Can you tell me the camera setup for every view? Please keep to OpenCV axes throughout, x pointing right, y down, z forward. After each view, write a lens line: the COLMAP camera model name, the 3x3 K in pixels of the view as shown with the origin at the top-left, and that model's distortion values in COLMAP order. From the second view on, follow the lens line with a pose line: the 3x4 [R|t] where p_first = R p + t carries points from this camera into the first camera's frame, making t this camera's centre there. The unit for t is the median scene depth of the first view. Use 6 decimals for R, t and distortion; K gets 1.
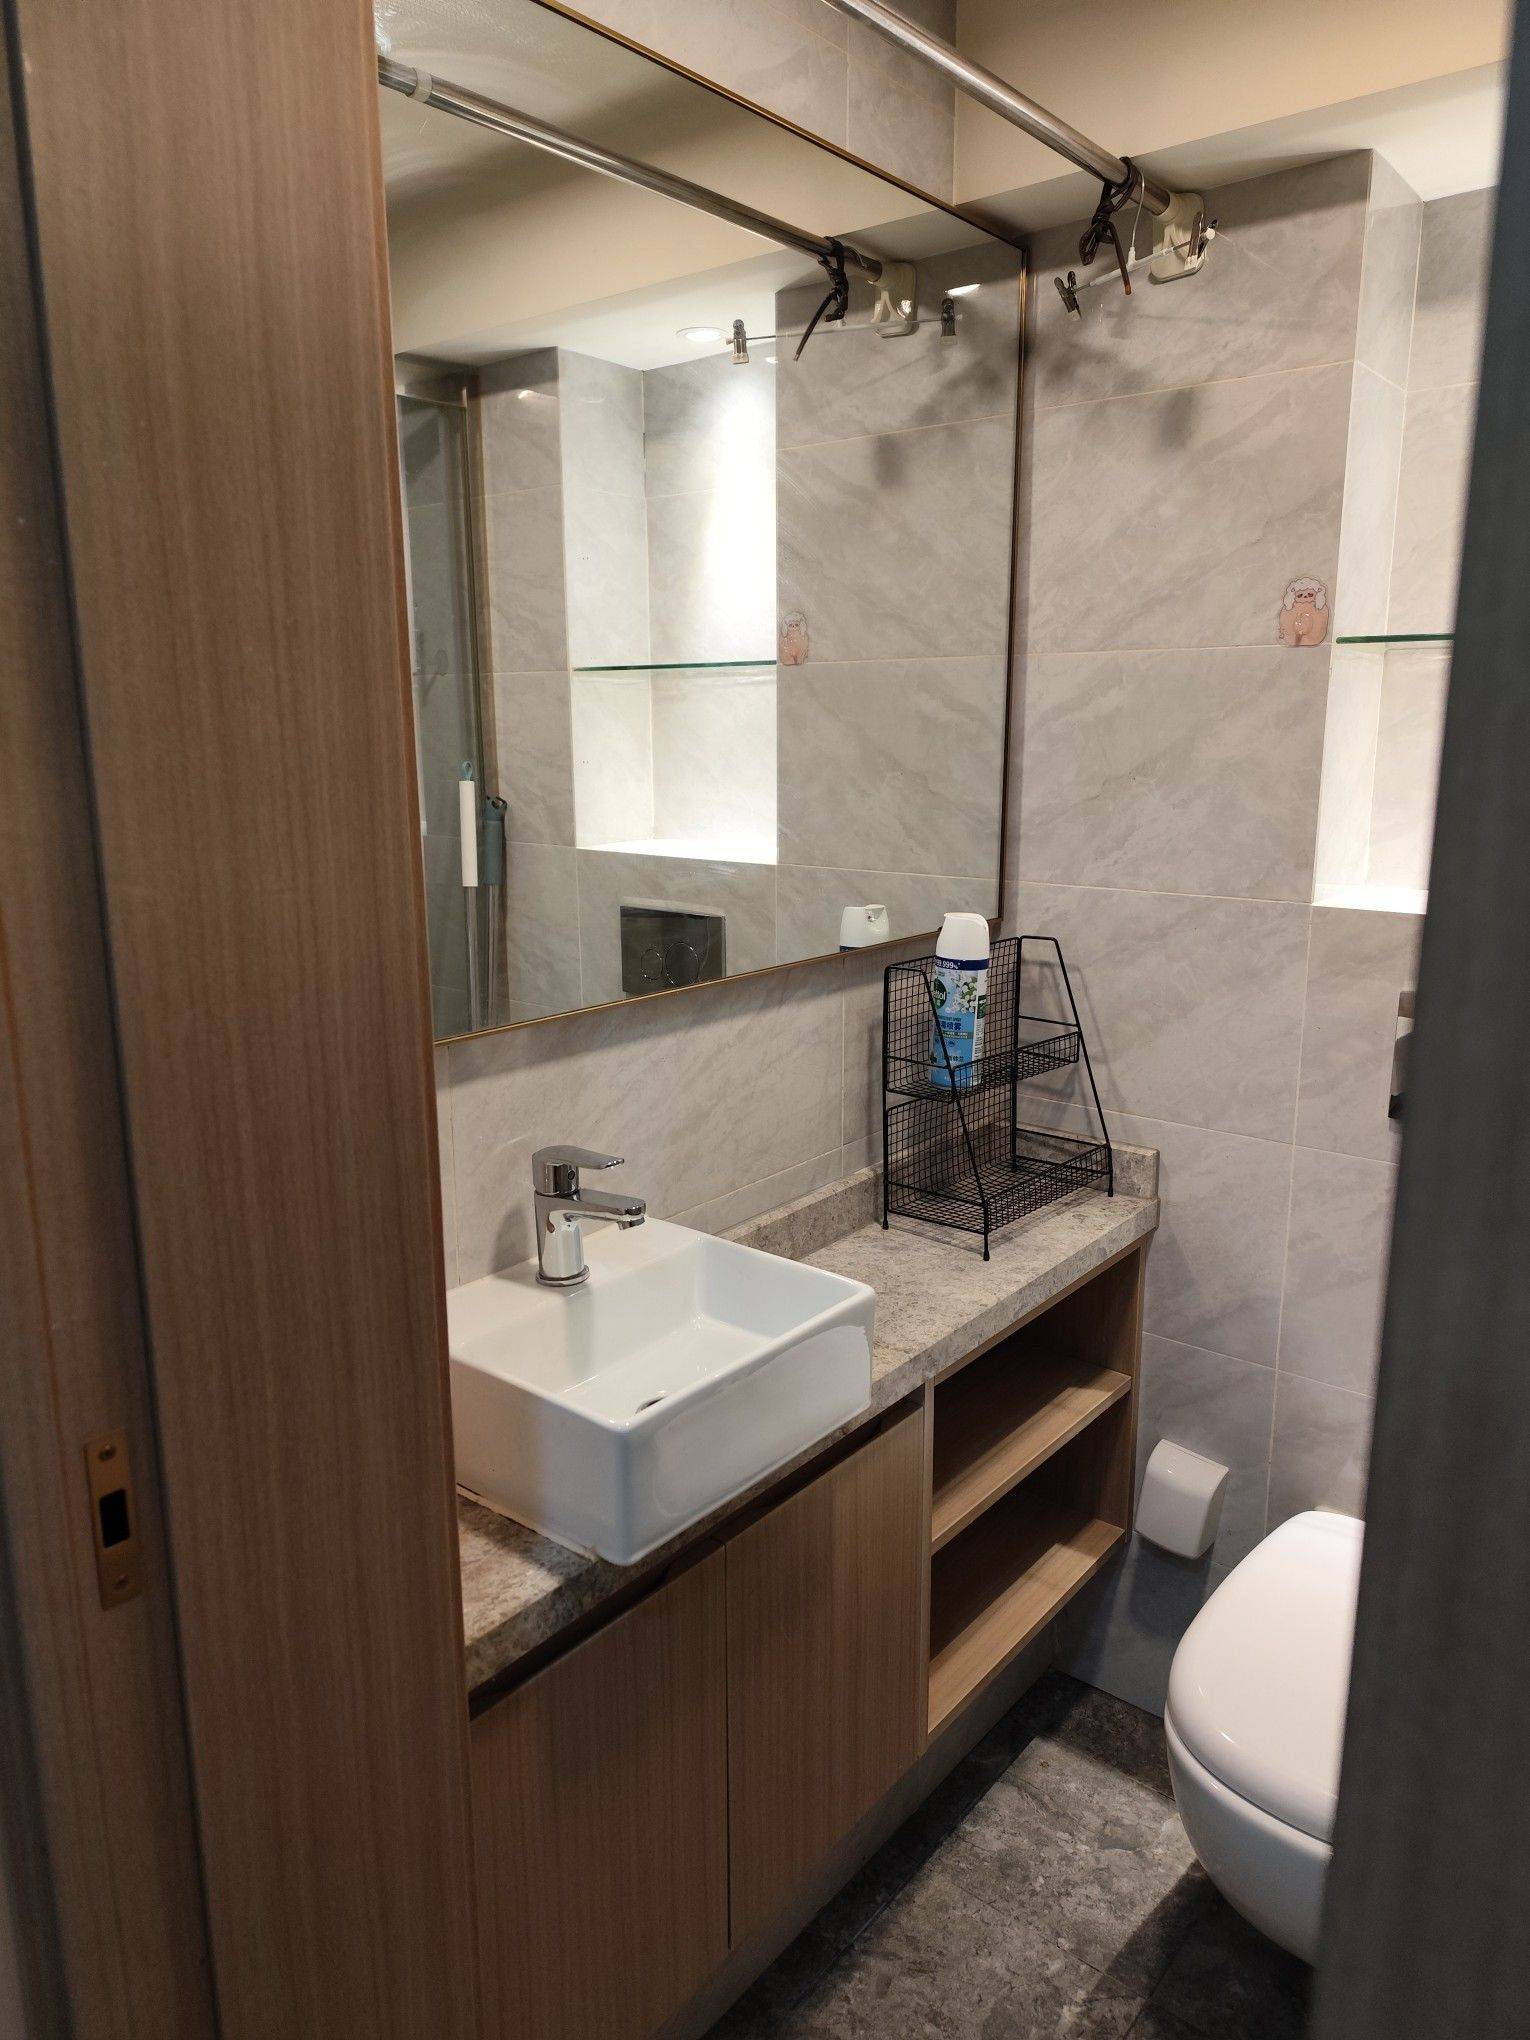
lens RADIAL K [[1377.0, 0, 768.0], [0, 1377.0, 1013.2], [0, 0, 1]] dist [0.025333, -0.032010]
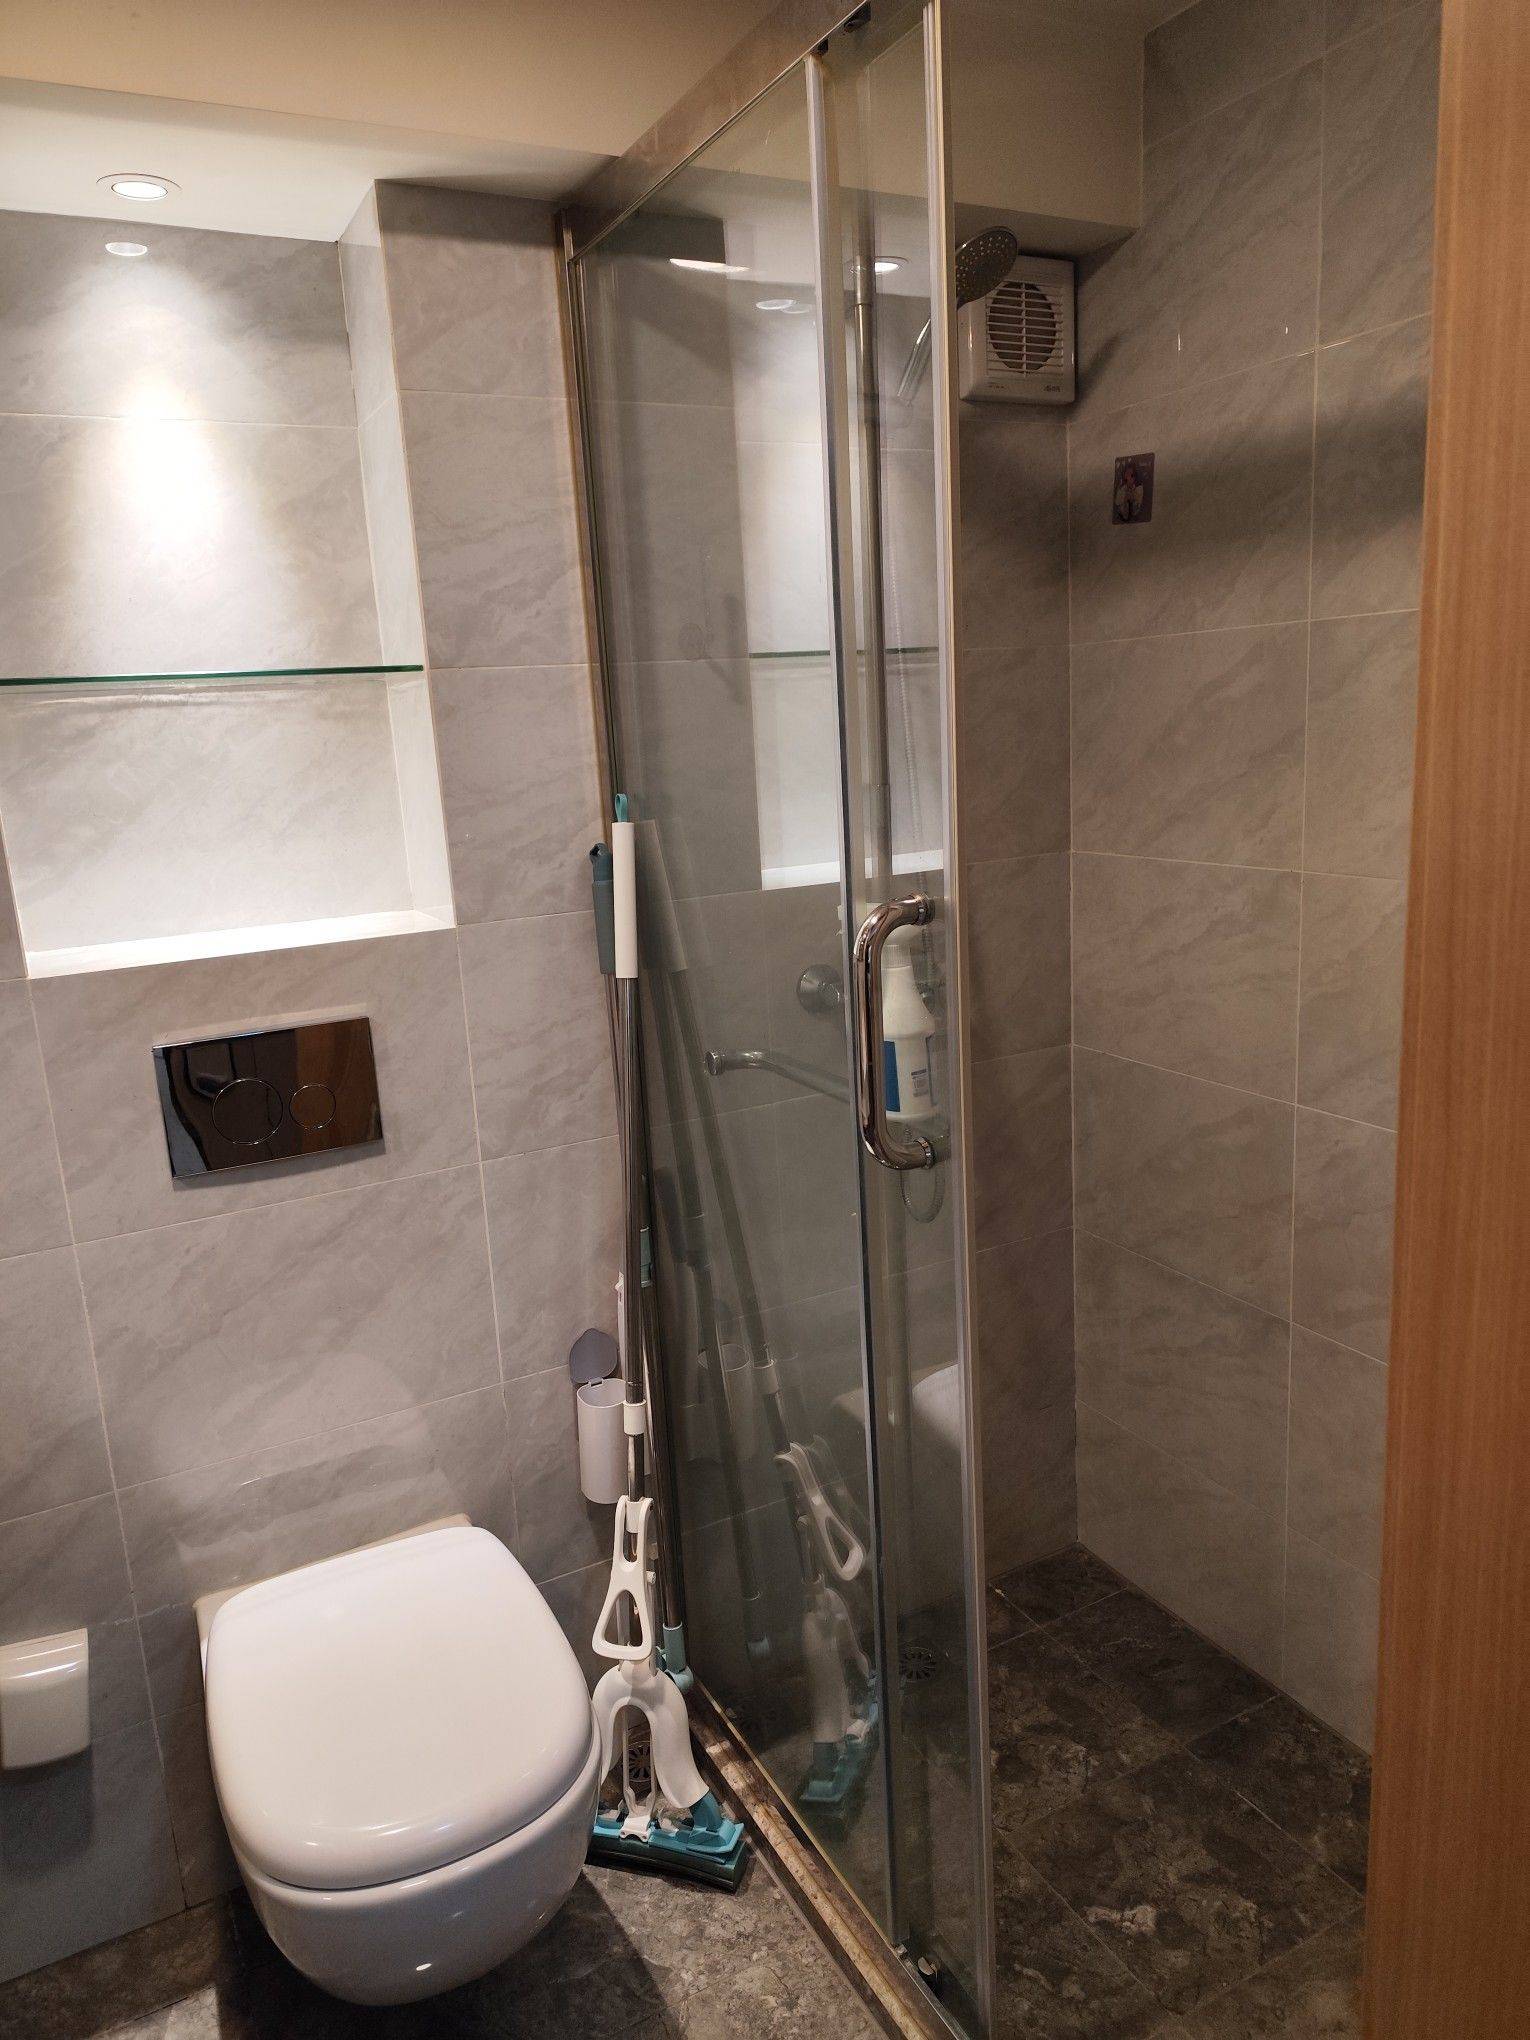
lens RADIAL K [[1424.5, 0, 770.5], [0, 1424.5, 1025.8], [0, 0, 1]] dist [-0.018338, 0.000771]
pose [[0.382058, -0.213552, 0.899126, -0.589390], [0.248361, 0.960867, 0.122682, -0.099400], [-0.890140, 0.176436, 0.420145, 0.471329]]
